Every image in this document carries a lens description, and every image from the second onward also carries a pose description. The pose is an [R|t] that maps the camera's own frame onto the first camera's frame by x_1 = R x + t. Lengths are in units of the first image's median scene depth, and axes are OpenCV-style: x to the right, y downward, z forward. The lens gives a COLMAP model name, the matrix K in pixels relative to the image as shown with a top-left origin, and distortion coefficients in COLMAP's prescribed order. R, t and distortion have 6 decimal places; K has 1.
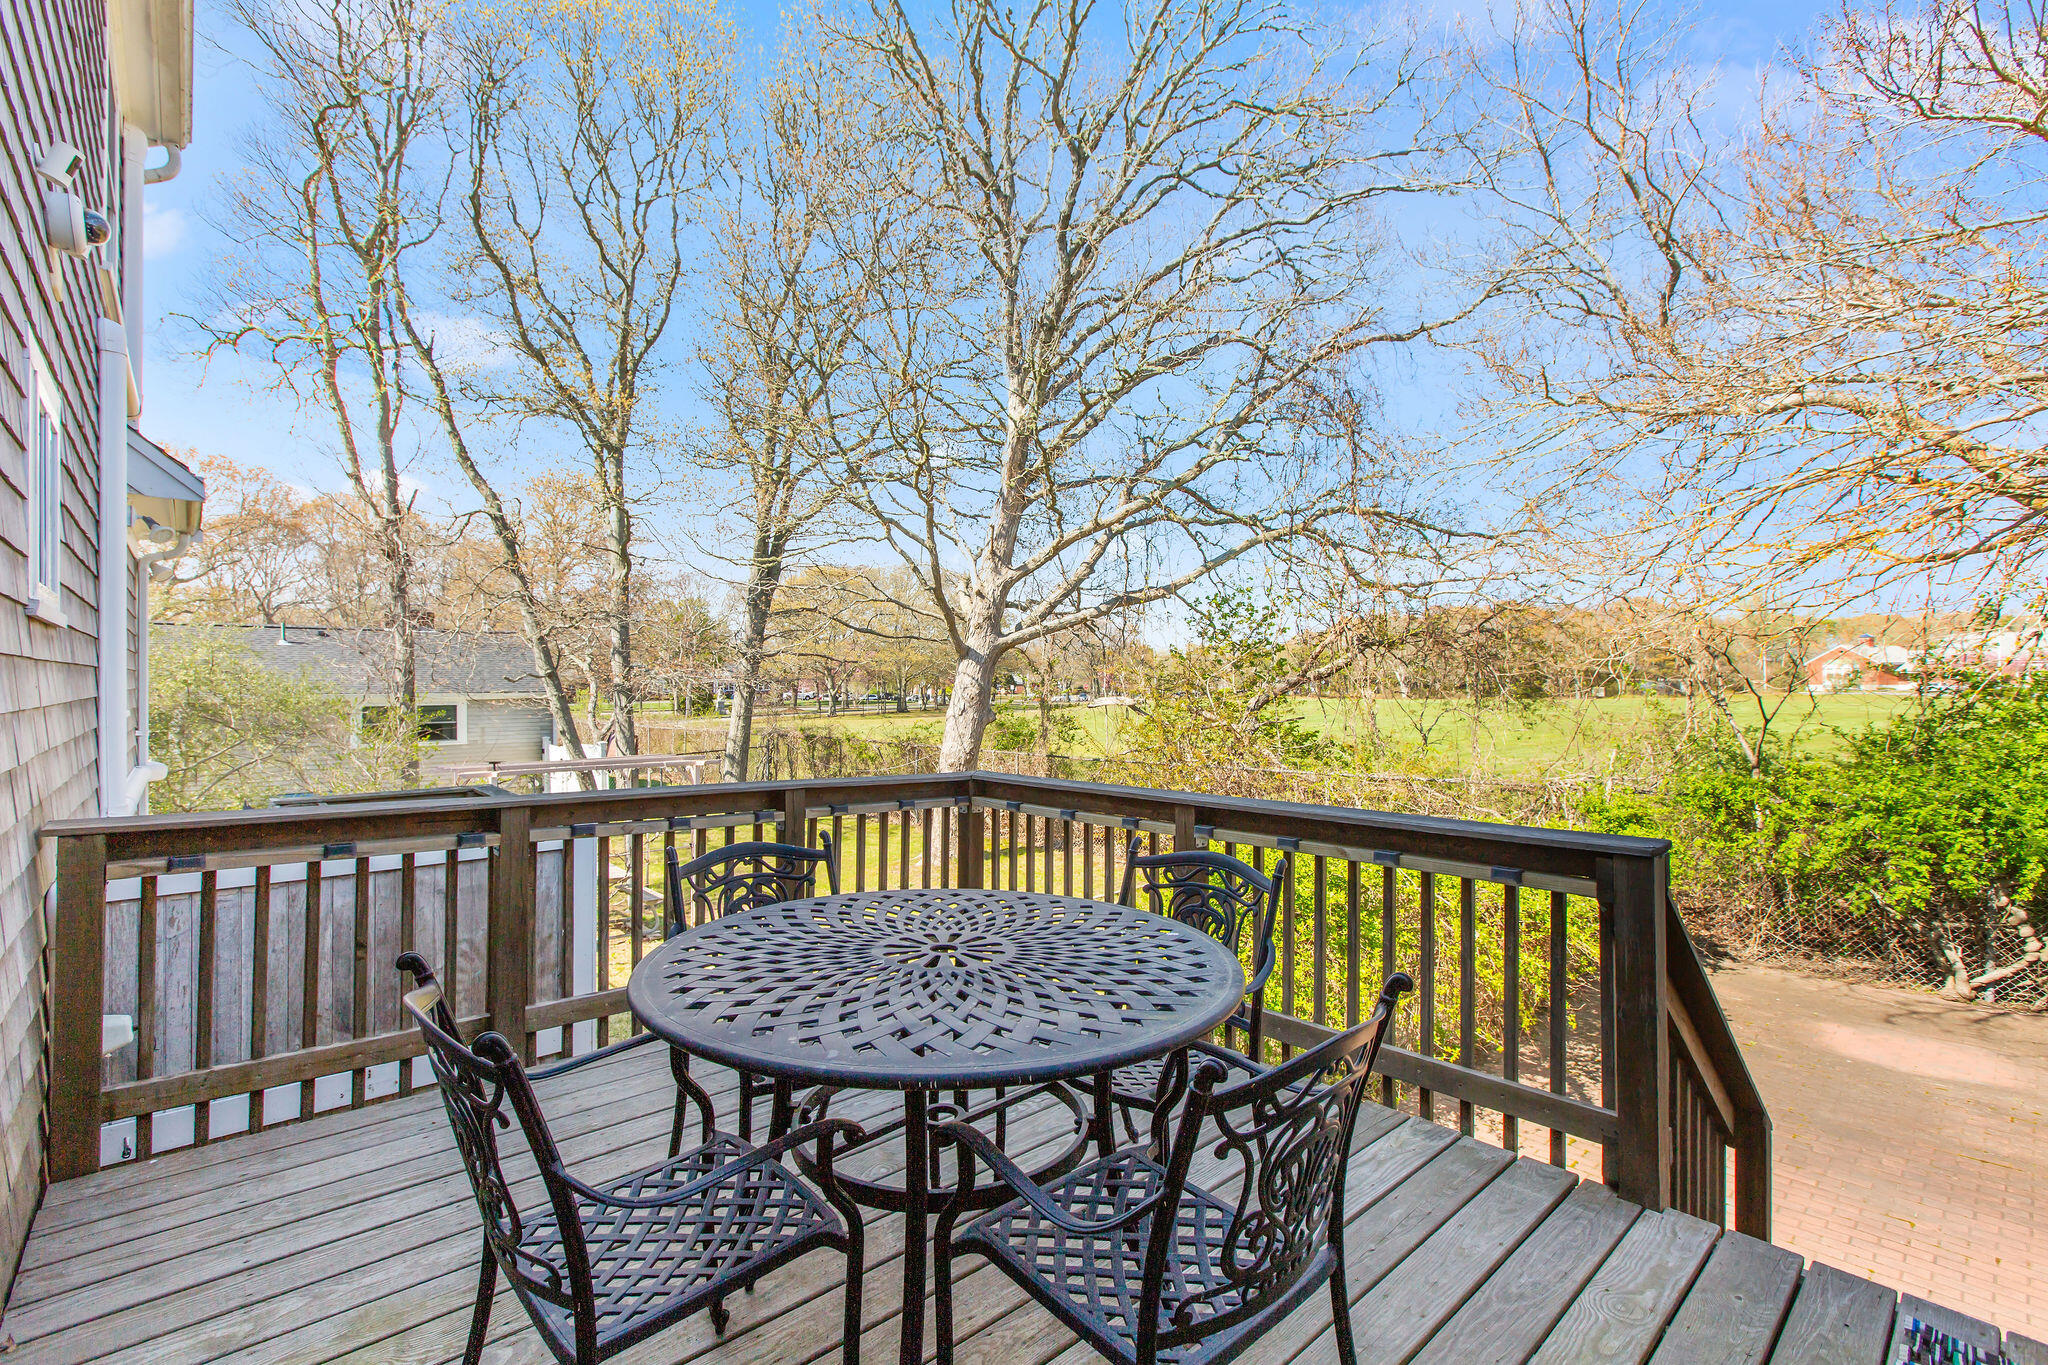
lens RADIAL K [[916.9, 0, 1011.9], [0, 916.9, 676.7], [0, 0, 1]] dist [0.001591, 0.001192]
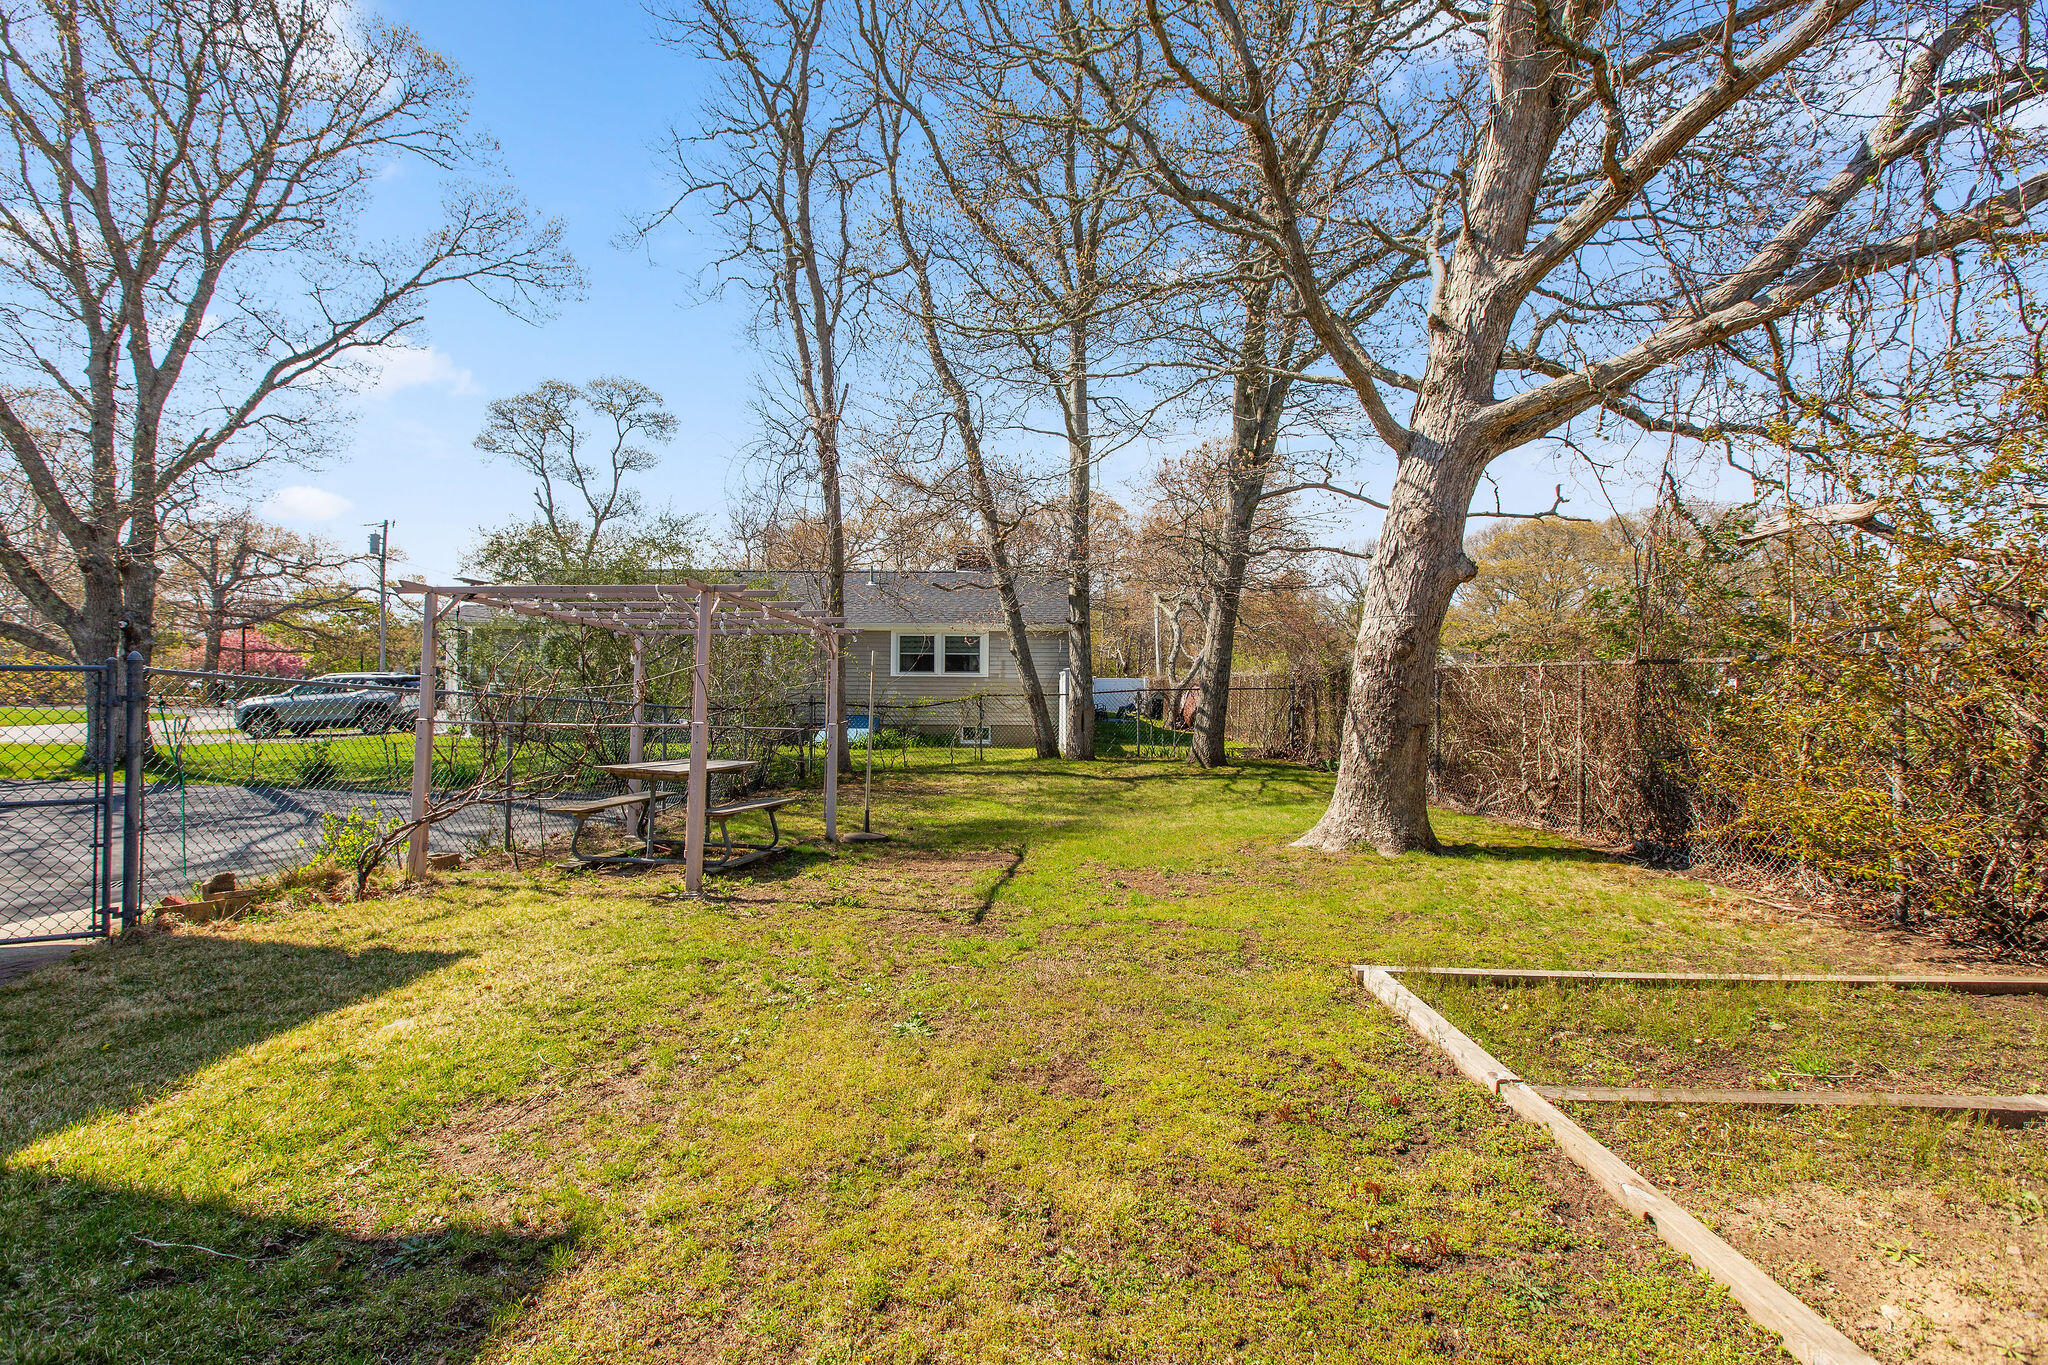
lens RADIAL K [[916.9, 0, 1027.6], [0, 916.9, 673.2], [0, 0, 1]] dist [0.001591, 0.001192]
pose [[0.716884, -0.001404, -0.697191, 0.142185], [0.001953, 0.999998, -0.000005, 0.092803], [0.697190, -0.001358, 0.716886, 0.453561]]
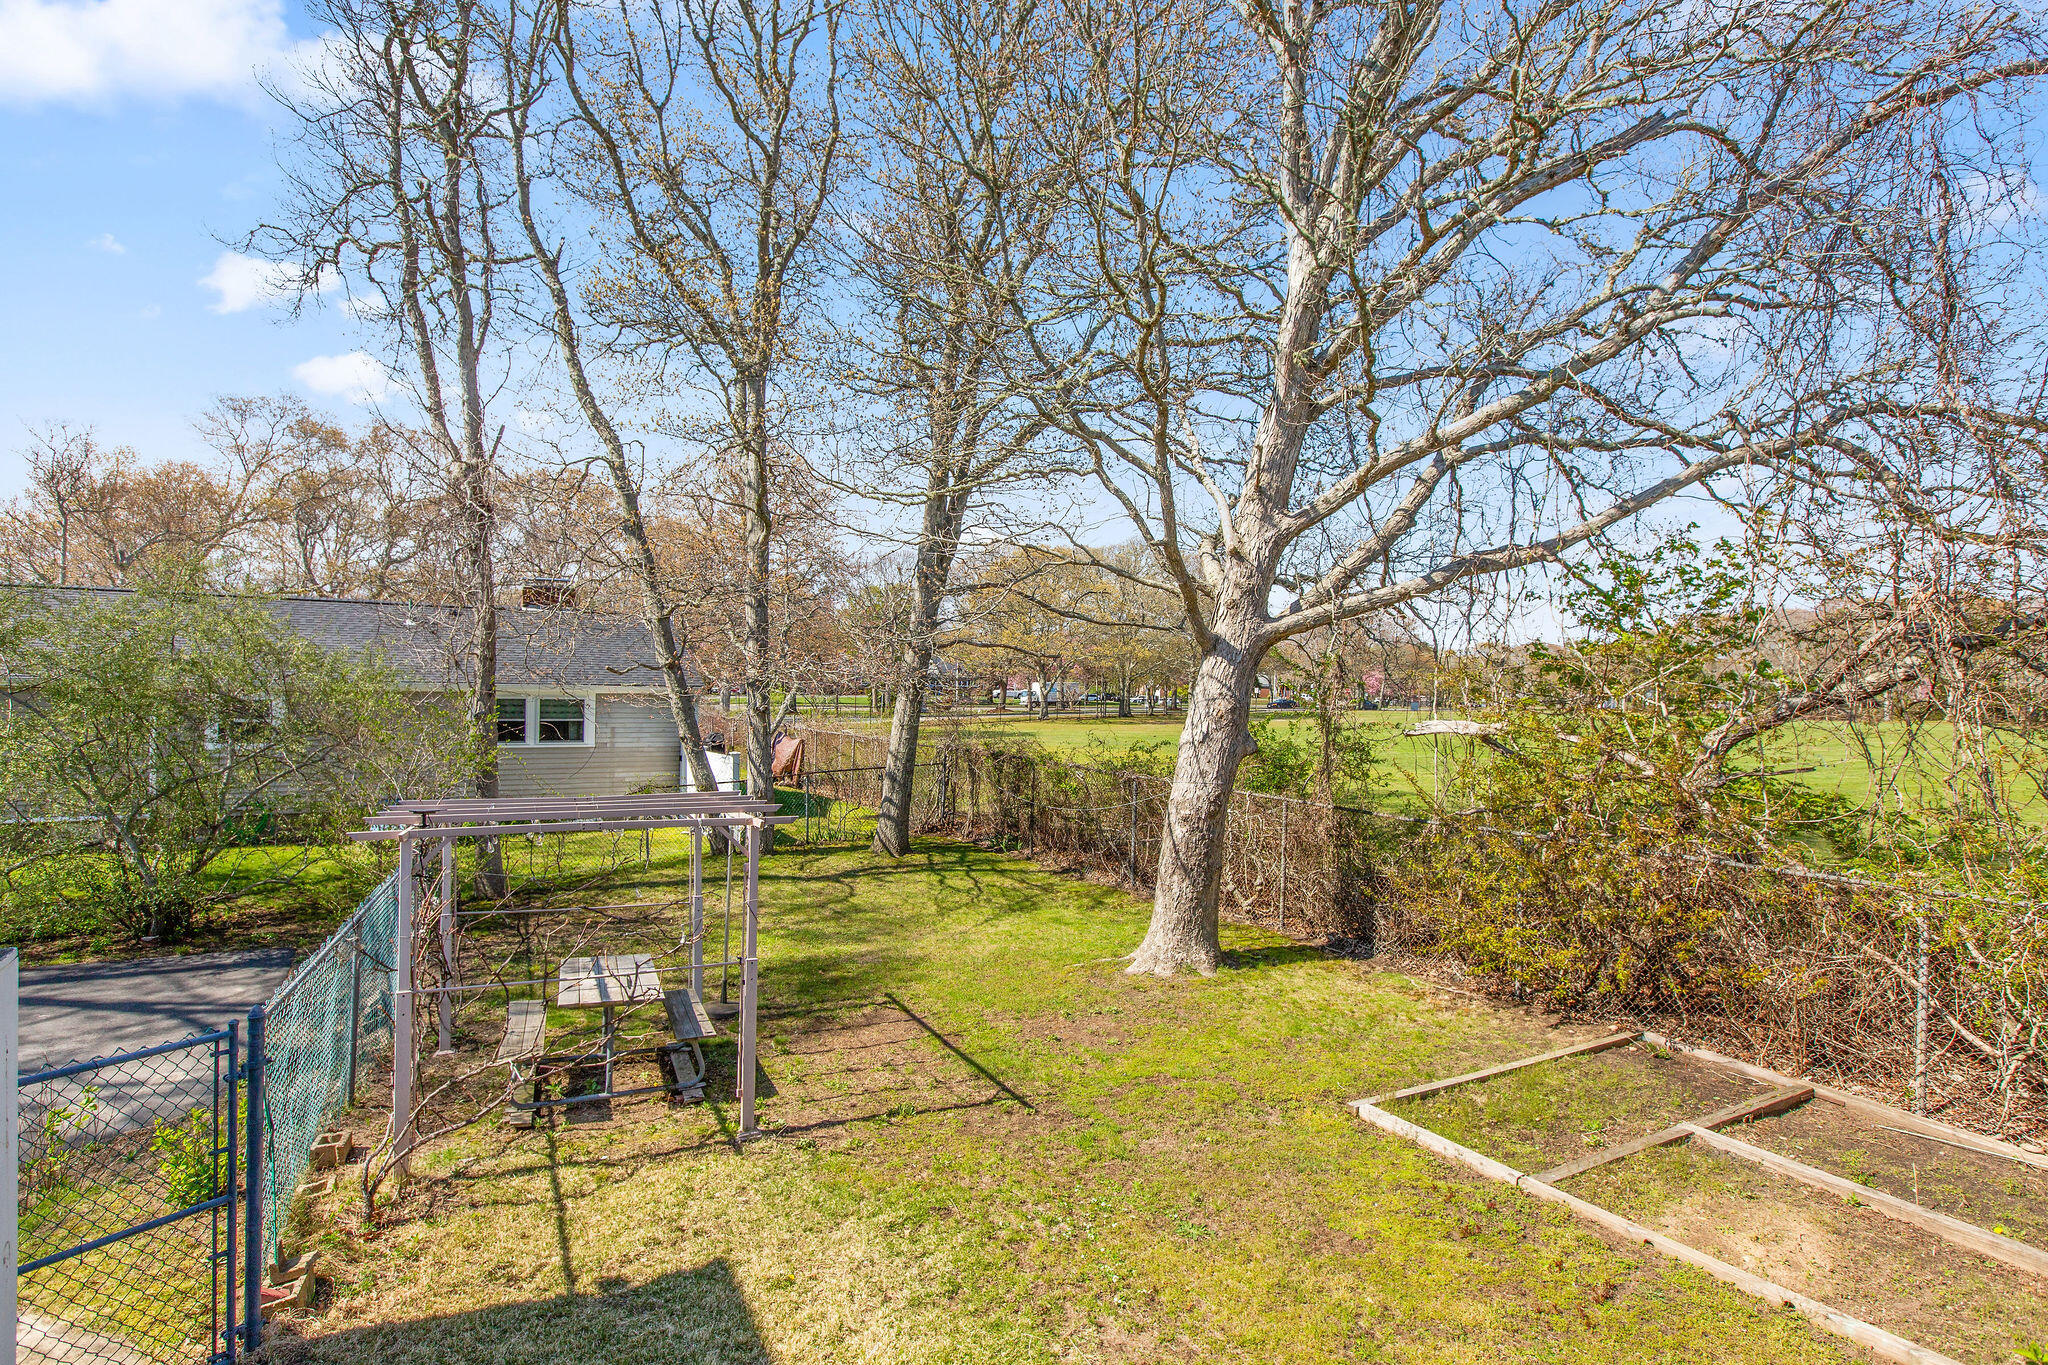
lens RADIAL K [[1017.7, 0, 1022.4], [0, 1017.7, 679.0], [0, 0, 1]] dist [-0.003989, -0.002610]
pose [[0.974802, 0.023080, -0.221874, -0.019785], [-0.021945, 0.999730, 0.007579, -0.004571], [0.221989, -0.002519, 0.975046, 0.254171]]
